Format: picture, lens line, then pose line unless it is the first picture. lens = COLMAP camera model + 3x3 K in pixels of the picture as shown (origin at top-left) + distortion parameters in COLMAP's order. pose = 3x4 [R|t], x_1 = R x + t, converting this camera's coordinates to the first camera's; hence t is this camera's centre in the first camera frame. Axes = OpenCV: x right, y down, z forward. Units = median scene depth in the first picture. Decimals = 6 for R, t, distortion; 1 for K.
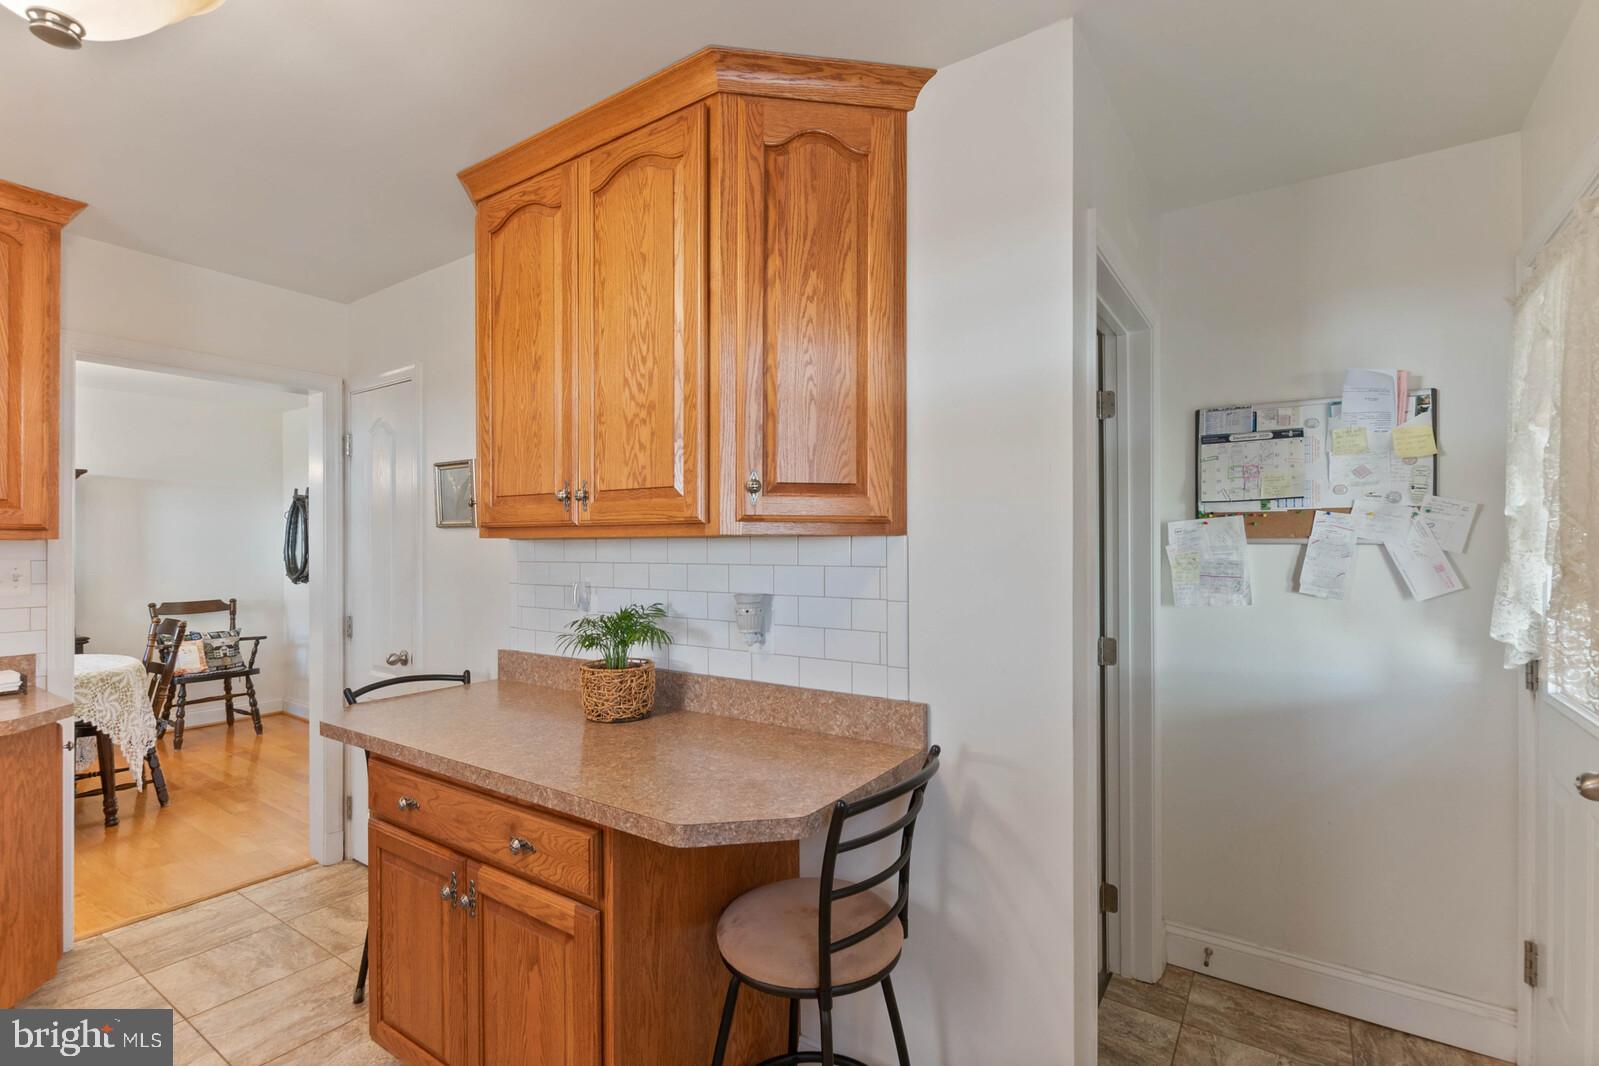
lens RADIAL K [[720.4, 0, 781.5], [0, 720.4, 546.8], [0, 0, 1]] dist [0.001013, -0.001725]
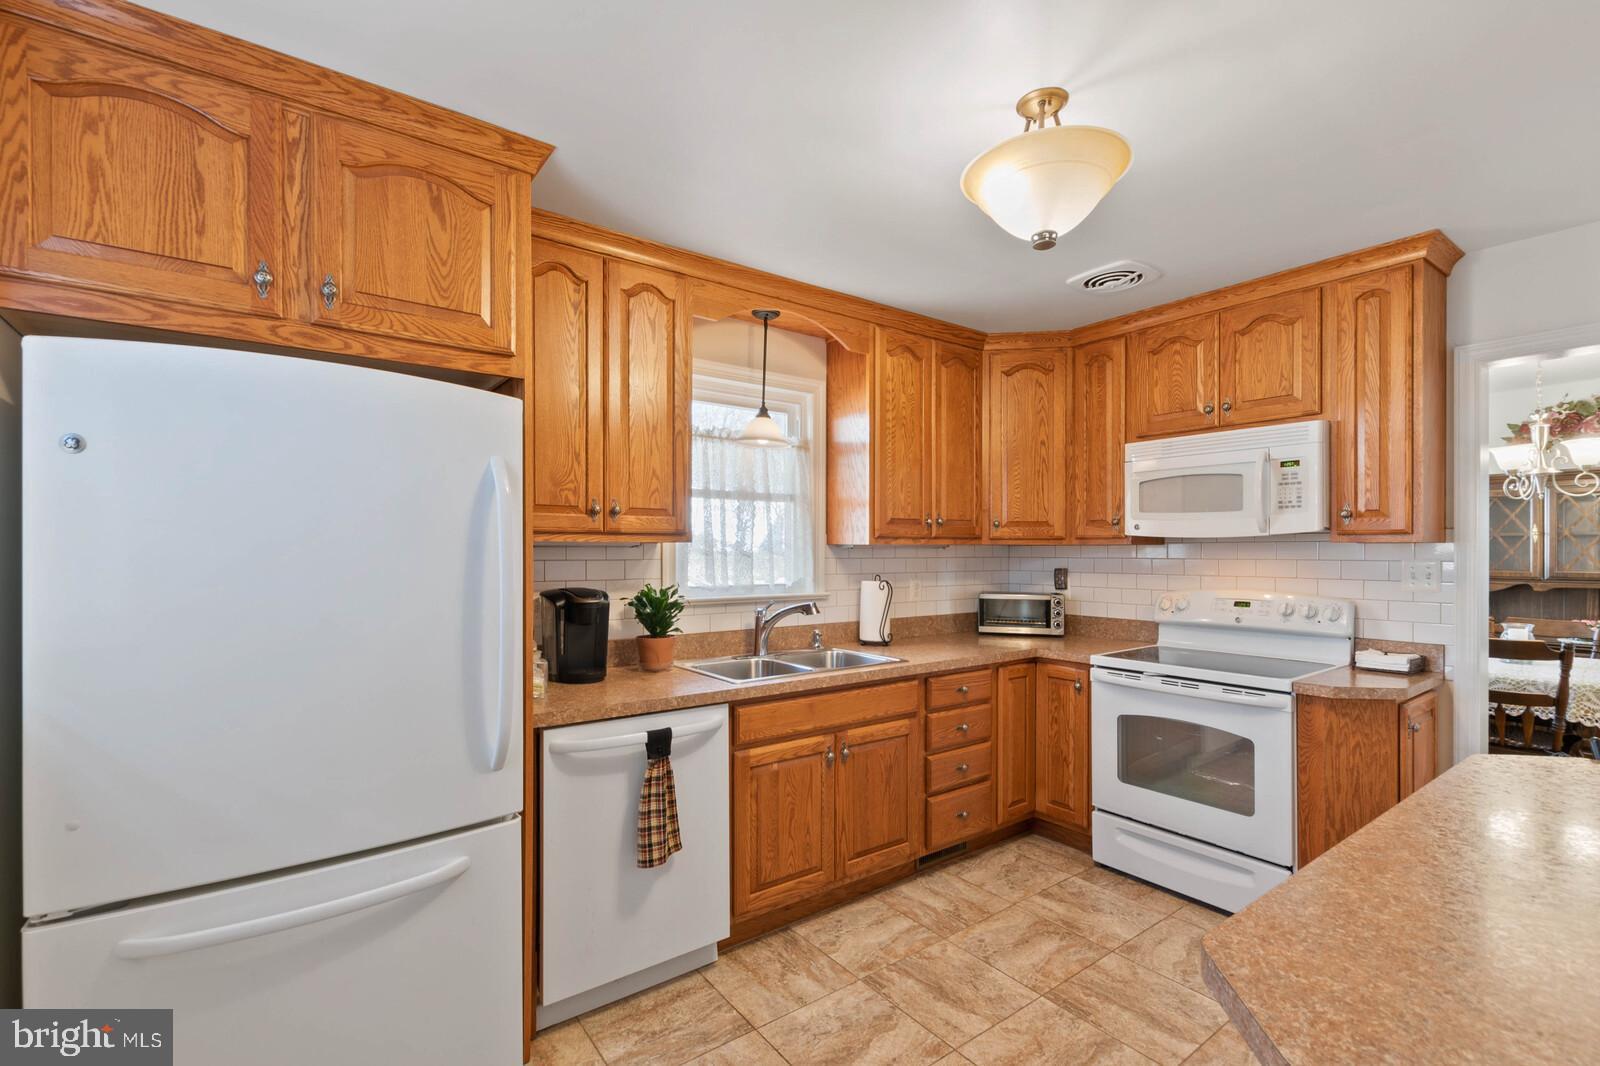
lens RADIAL K [[720.9, 0, 823.6], [0, 720.9, 557.6], [0, 0, 1]] dist [0.001013, -0.001725]
pose [[-0.292964, 0.013445, -0.956029, 0.424811], [0.000532, 0.999903, 0.013899, -0.002976], [0.956123, 0.003563, -0.292943, 0.560752]]
